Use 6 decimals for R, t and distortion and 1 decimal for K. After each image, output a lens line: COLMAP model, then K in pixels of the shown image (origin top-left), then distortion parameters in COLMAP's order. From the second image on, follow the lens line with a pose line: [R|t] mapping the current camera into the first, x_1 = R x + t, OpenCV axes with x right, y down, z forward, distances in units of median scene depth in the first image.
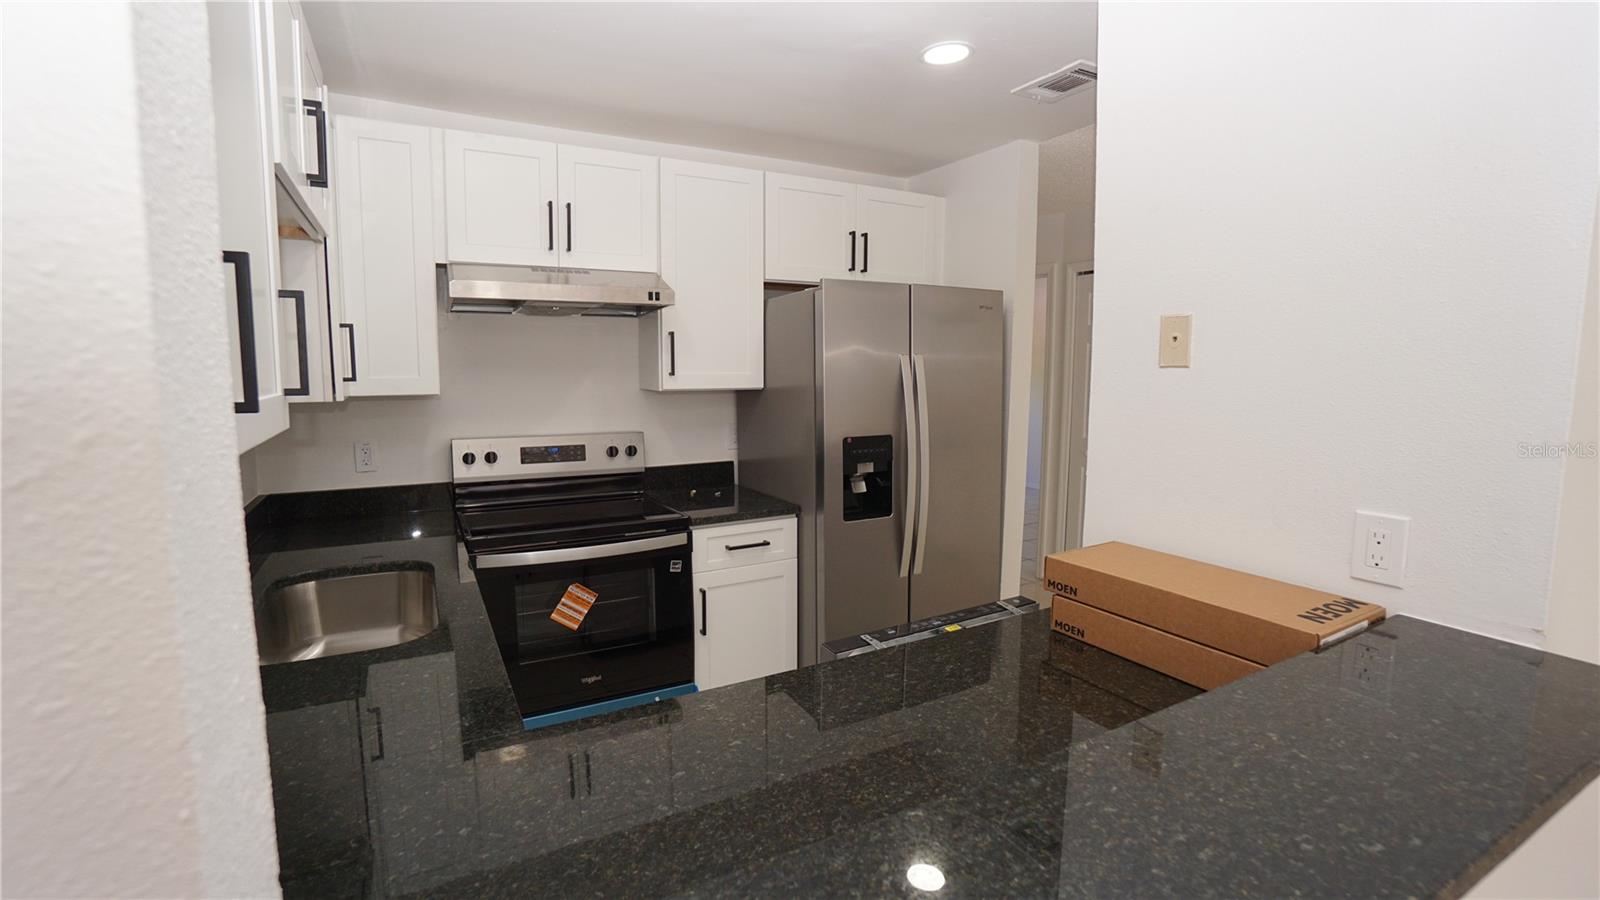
lens RADIAL K [[730.3, 0, 780.1], [0, 730.3, 444.4], [0, 0, 1]] dist [0.000958, 0.000606]
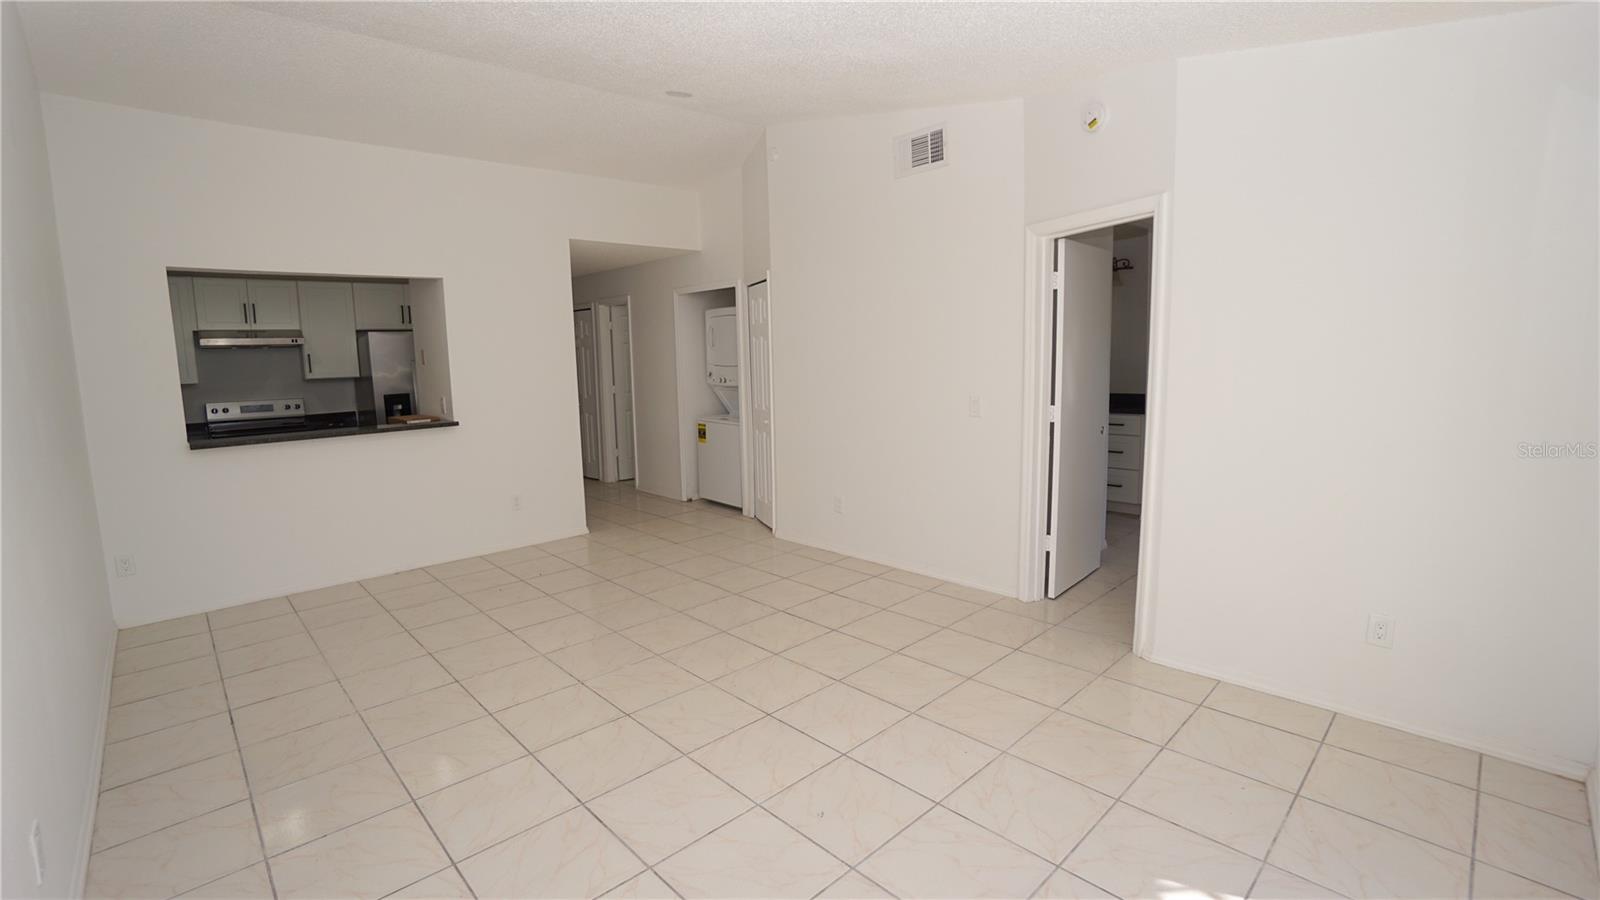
lens RADIAL K [[700.2, 0, 800.0], [0, 700.2, 450.0], [0, 0, 1]] dist [-0.035706, 0.000260]
pose [[0.958750, -0.057366, 0.278403, 0.783367], [0.051481, 0.998270, 0.028412, 0.185587], [-0.279552, -0.012908, 0.960044, -1.679603]]
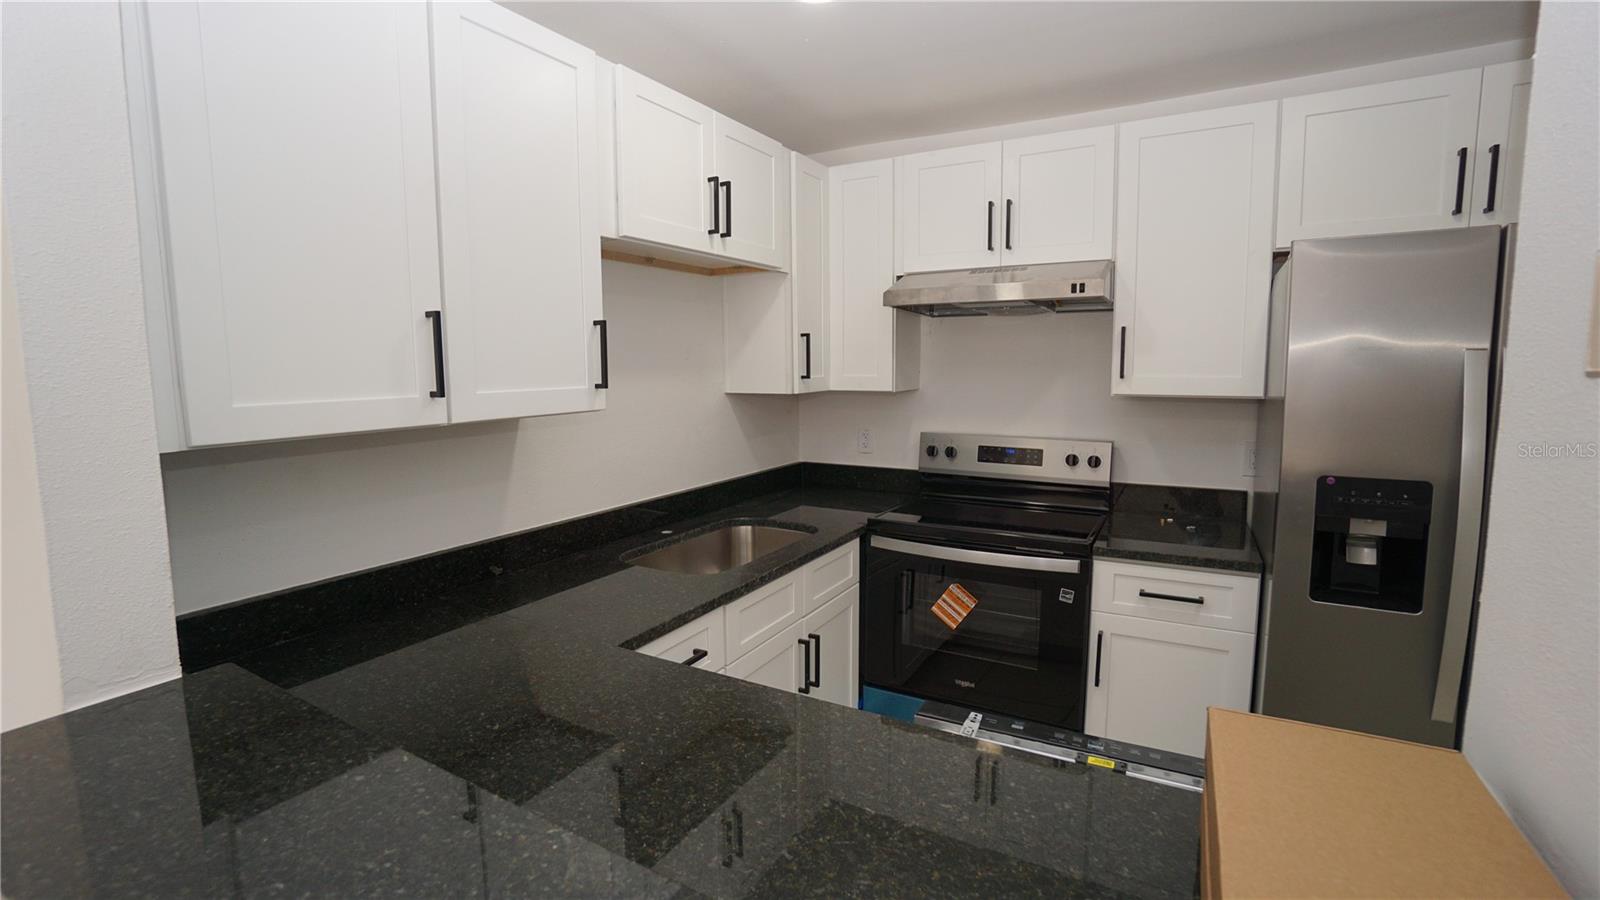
lens RADIAL K [[730.3, 0, 780.1], [0, 730.3, 444.4], [0, 0, 1]] dist [0.000958, 0.000606]
pose [[0.543641, 0.093439, -0.834101, 0.375355], [-0.088638, 0.994618, 0.053649, -0.029841], [0.834625, 0.044767, 0.548997, 0.218310]]
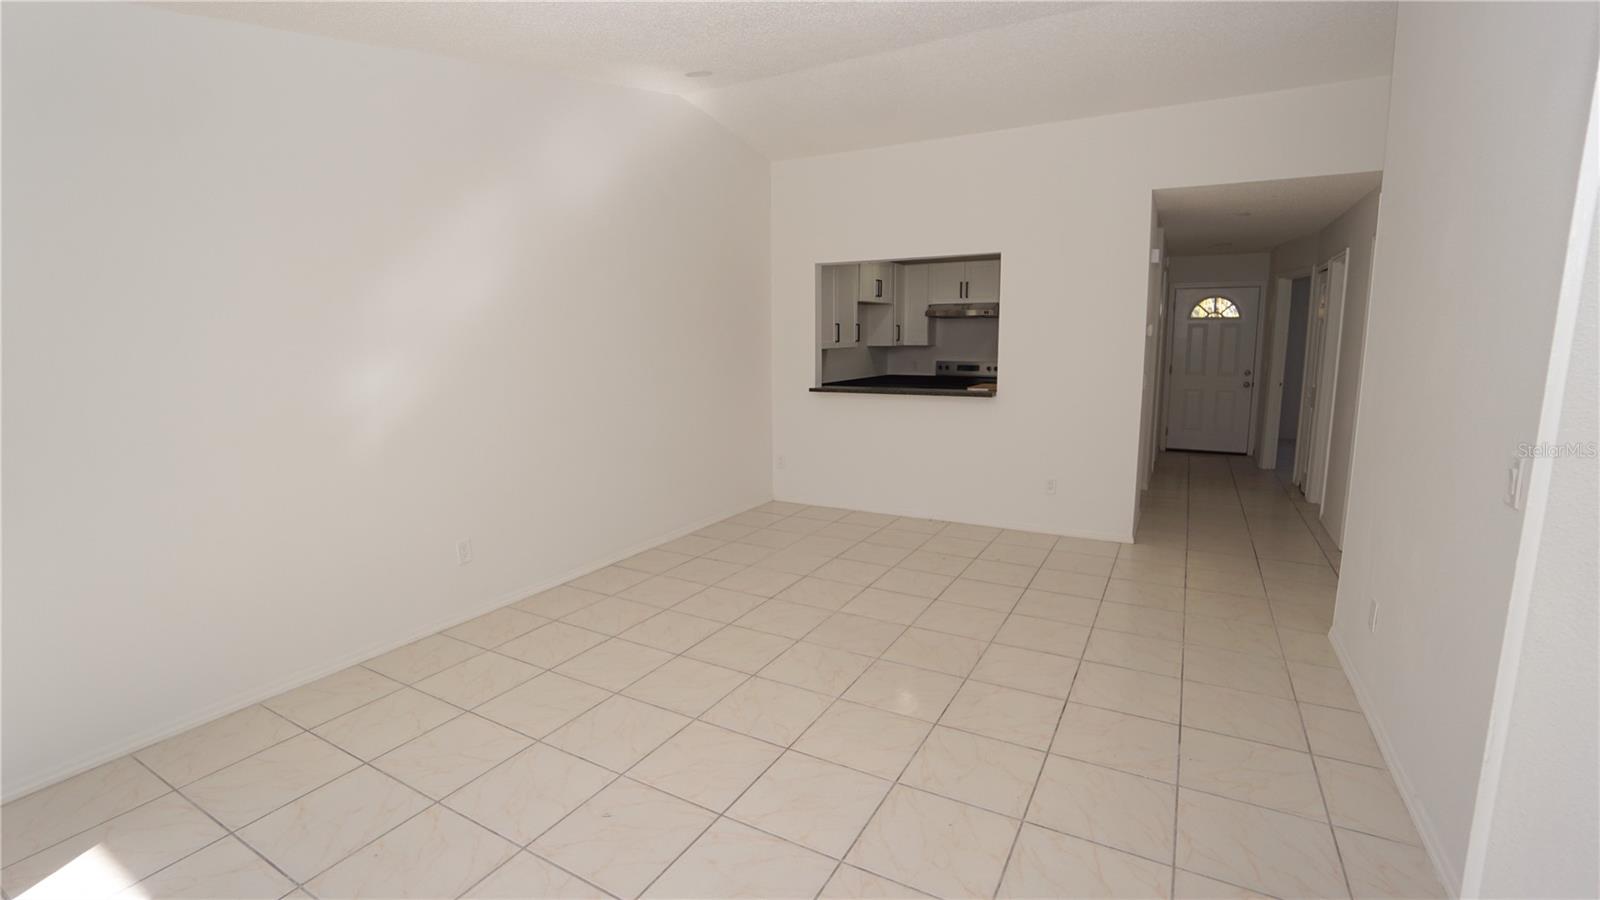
lens RADIAL K [[705.9, 0, 769.2], [0, 705.9, 444.5], [0, 0, 1]] dist [-0.047597, 0.000295]
pose [[0.535890, 0.126450, -0.834765, 1.716643], [-0.085126, 0.991775, 0.095585, 0.122889], [0.839985, 0.019837, 0.542247, -1.199703]]
